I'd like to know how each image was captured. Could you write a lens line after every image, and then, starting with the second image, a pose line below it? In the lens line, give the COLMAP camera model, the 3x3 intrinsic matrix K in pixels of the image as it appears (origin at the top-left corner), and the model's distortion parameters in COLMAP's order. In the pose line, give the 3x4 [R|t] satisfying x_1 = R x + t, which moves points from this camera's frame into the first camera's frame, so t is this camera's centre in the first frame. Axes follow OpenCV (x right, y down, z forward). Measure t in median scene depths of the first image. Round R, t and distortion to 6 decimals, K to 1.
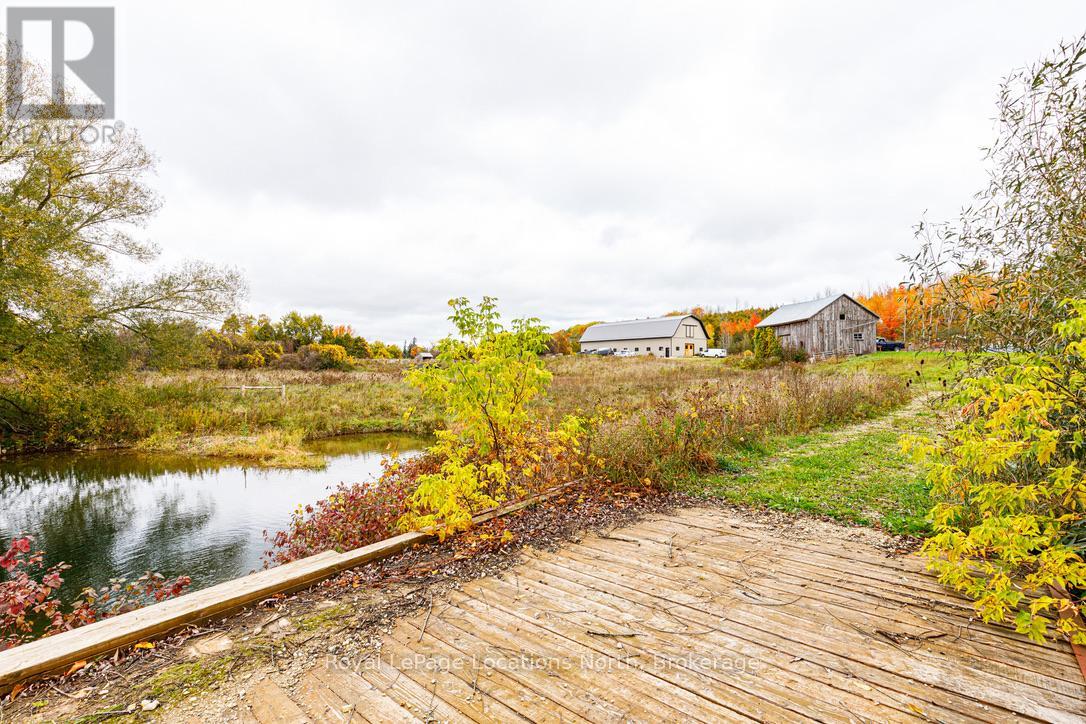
lens RADIAL K [[490.0, 0, 532.4], [0, 490.0, 363.6], [0, 0, 1]] dist [0.004338, 0.000451]
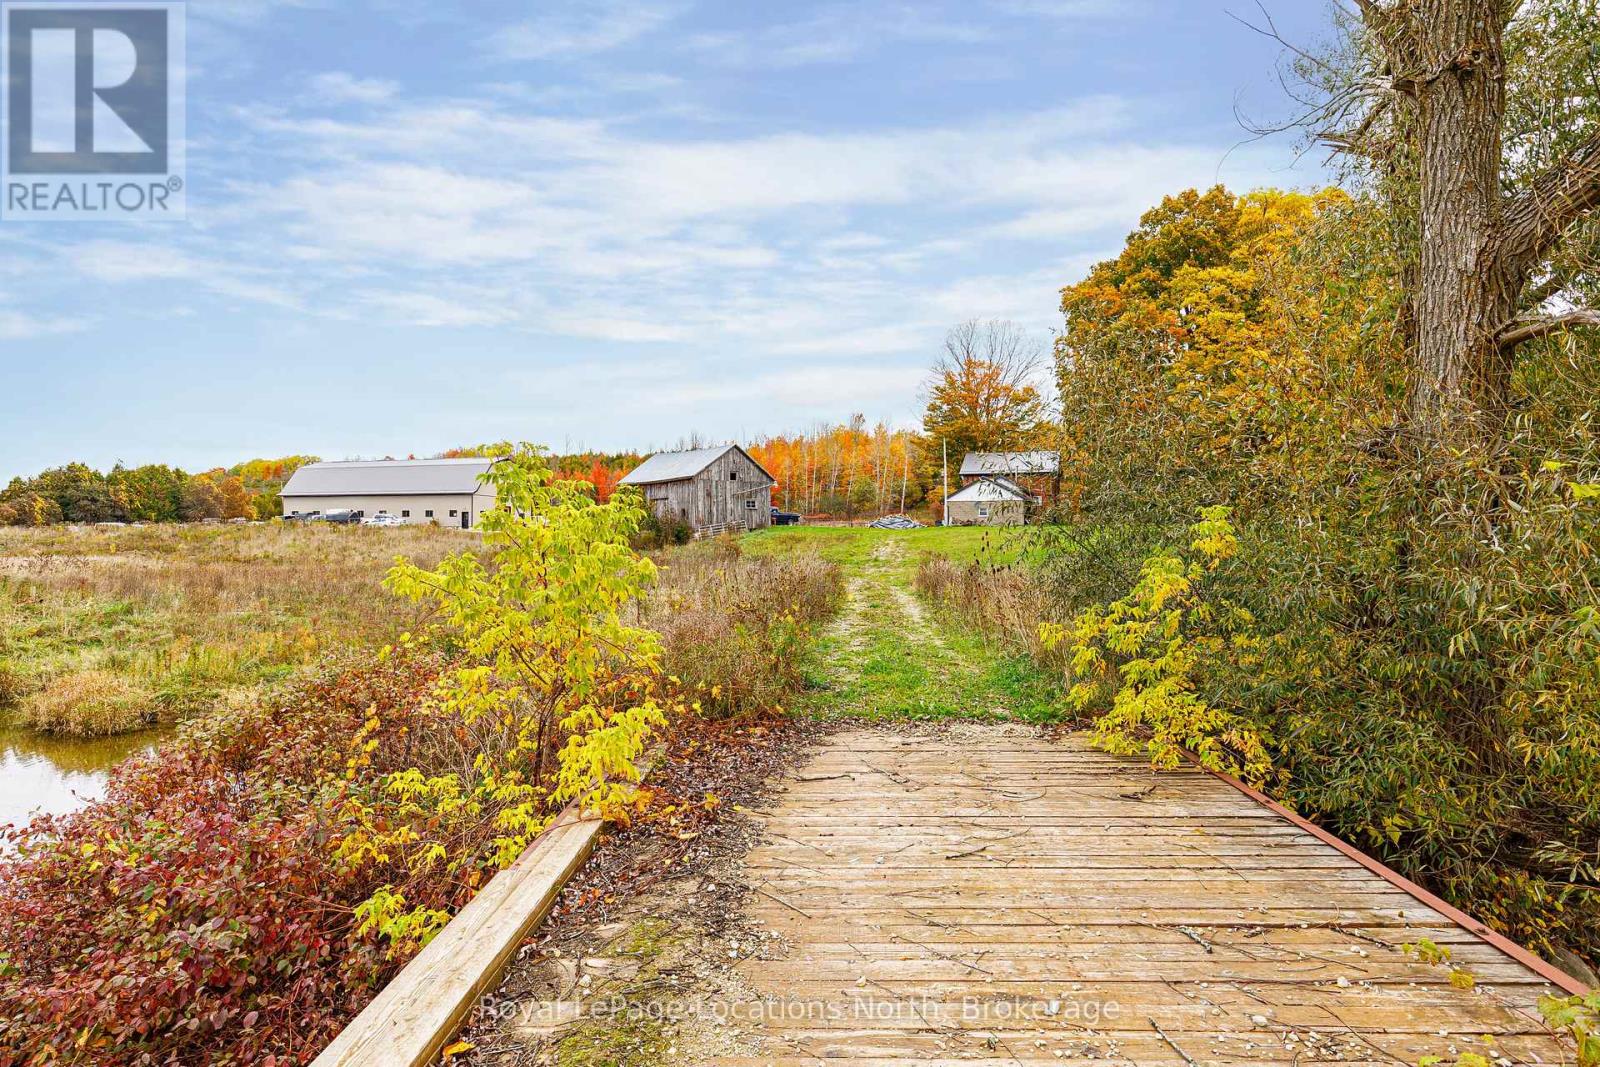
lens RADIAL K [[823.2, 0, 802.2], [0, 823.2, 536.5], [0, 0, 1]] dist [0.001294, 0.000062]
pose [[0.782368, 0.007826, 0.622767, -0.418313], [-0.005511, 0.999969, -0.005643, -0.014261], [-0.622792, 0.000983, 0.782387, -0.009463]]
